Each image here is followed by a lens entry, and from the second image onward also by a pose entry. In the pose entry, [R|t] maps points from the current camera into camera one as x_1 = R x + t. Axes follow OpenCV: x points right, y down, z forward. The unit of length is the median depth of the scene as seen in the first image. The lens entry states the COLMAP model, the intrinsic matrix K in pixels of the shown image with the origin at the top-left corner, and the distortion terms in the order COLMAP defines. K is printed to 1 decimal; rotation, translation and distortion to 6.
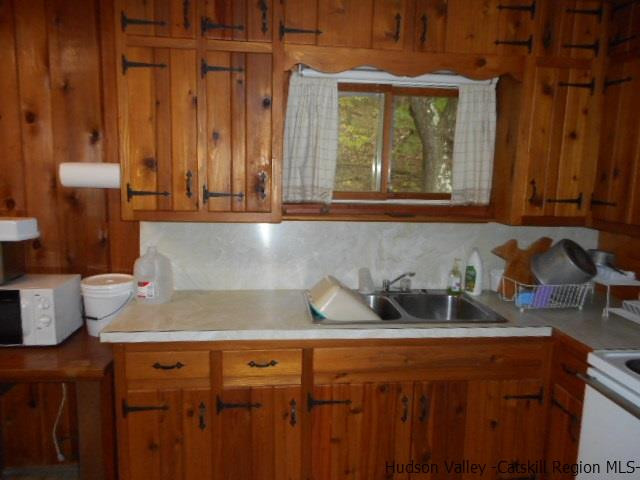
lens RADIAL K [[483.3, 0, 320.0], [0, 483.3, 240.0], [0, 0, 1]] dist [0.007311, -0.001217]
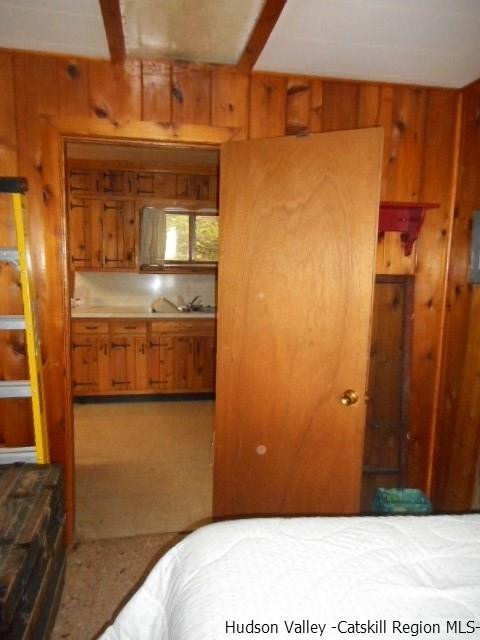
lens RADIAL K [[483.3, 0, 240.0], [0, 483.3, 320.0], [0, 0, 1]] dist [0.007311, -0.001217]
pose [[0.998273, -0.009347, 0.057990, 0.259198], [0.009680, 0.999938, -0.005466, 0.203486], [-0.057936, 0.006018, 0.998302, -1.305909]]
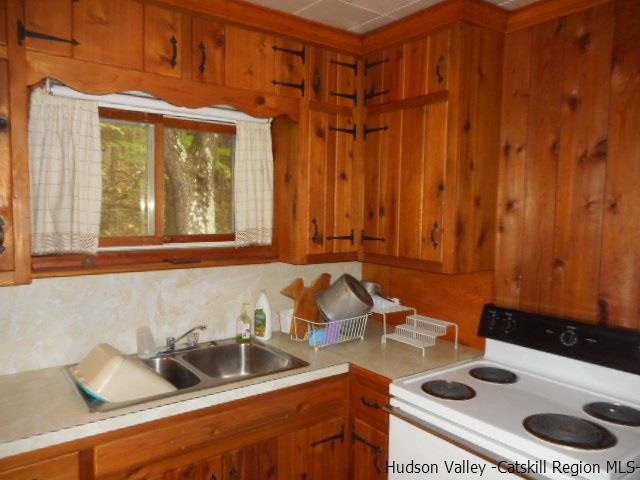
lens RADIAL K [[483.3, 0, 320.0], [0, 483.3, 240.0], [0, 0, 1]] dist [0.007311, -0.001217]
pose [[0.863459, -0.045099, 0.502399, -0.065395], [0.081633, 0.995359, -0.050949, -0.027319], [-0.497770, 0.085005, 0.863133, 0.122653]]
